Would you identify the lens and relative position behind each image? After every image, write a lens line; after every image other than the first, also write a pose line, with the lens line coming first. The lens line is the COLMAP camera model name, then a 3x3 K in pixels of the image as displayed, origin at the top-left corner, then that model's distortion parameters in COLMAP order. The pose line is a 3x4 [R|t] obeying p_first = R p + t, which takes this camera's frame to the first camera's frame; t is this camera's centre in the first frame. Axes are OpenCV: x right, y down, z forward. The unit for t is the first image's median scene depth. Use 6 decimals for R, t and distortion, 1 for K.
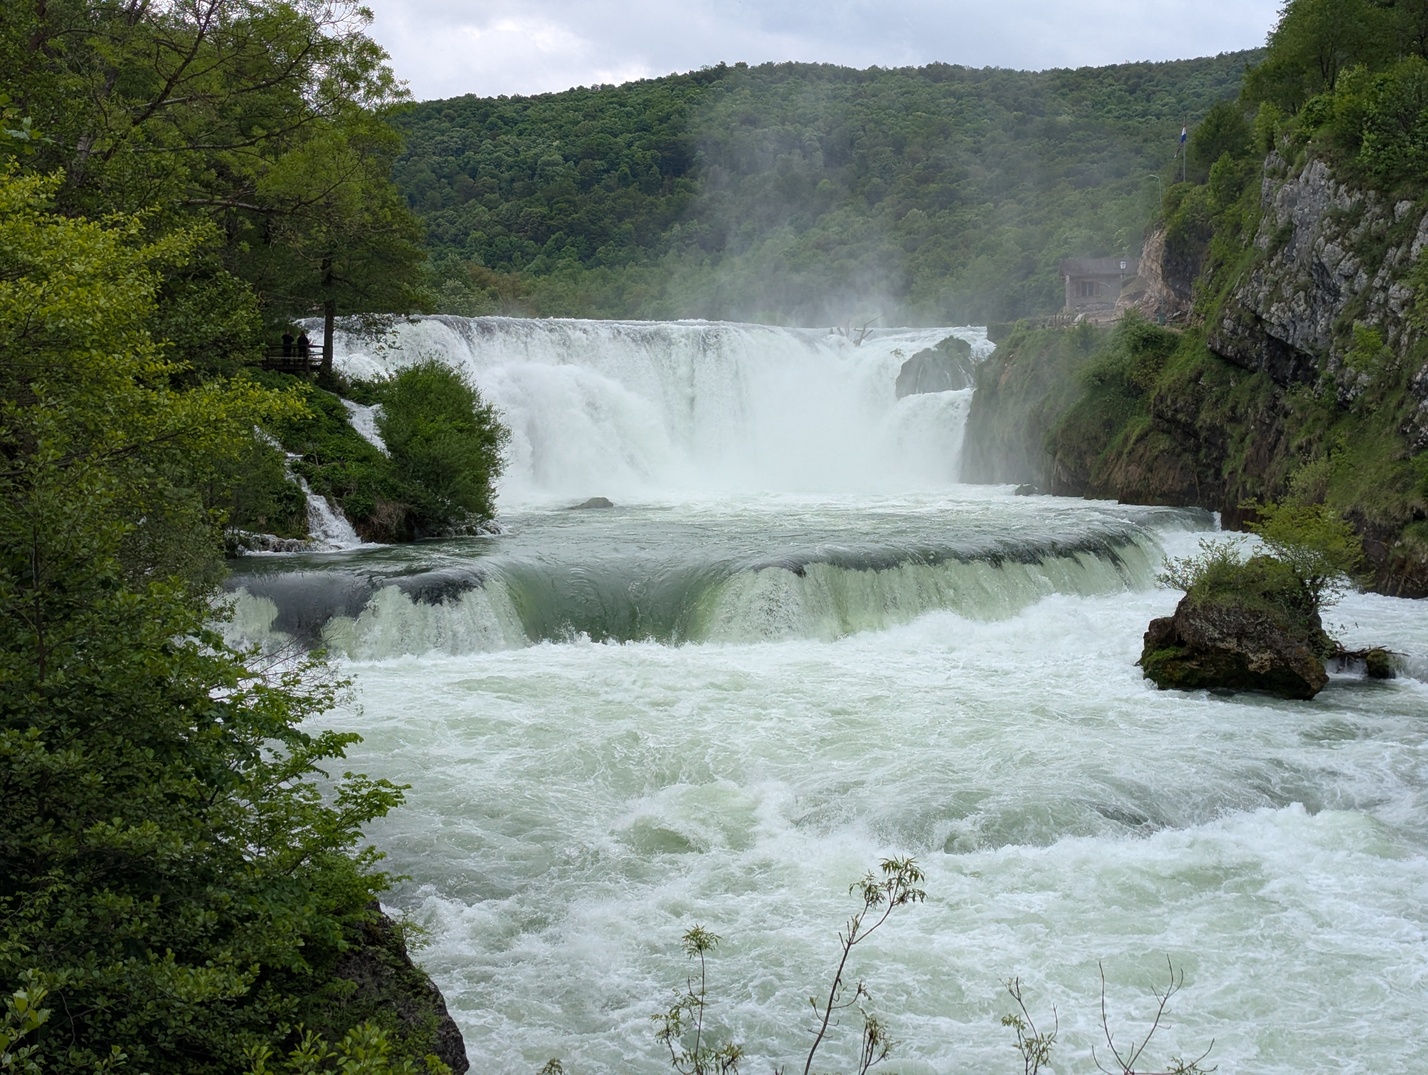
lens RADIAL K [[2006.6, 0, 714.0], [0, 2006.6, 537.5], [0, 0, 1]] dist [0.020642, 0.059703]
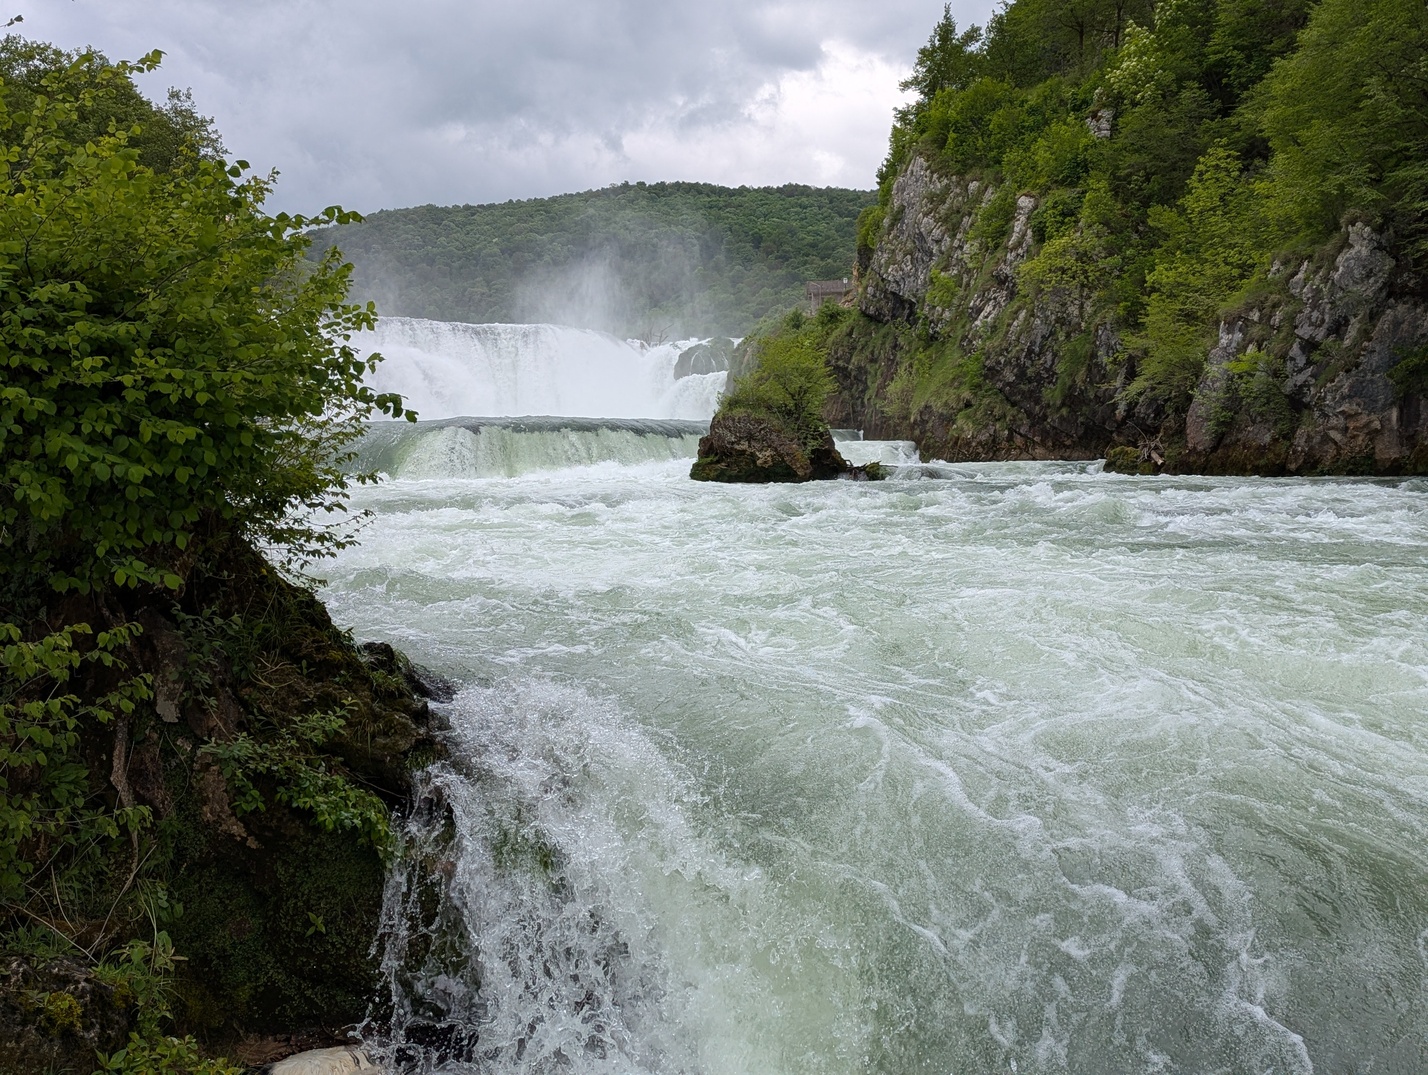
lens RADIAL K [[1526.9, 0, 714.0], [0, 1526.9, 537.5], [0, 0, 1]] dist [0.063061, 0.011598]
pose [[0.998770, -0.008996, 0.048761, 0.113391], [0.009506, 0.999902, -0.010240, 0.075167], [-0.048664, 0.010691, 0.998758, -0.007101]]
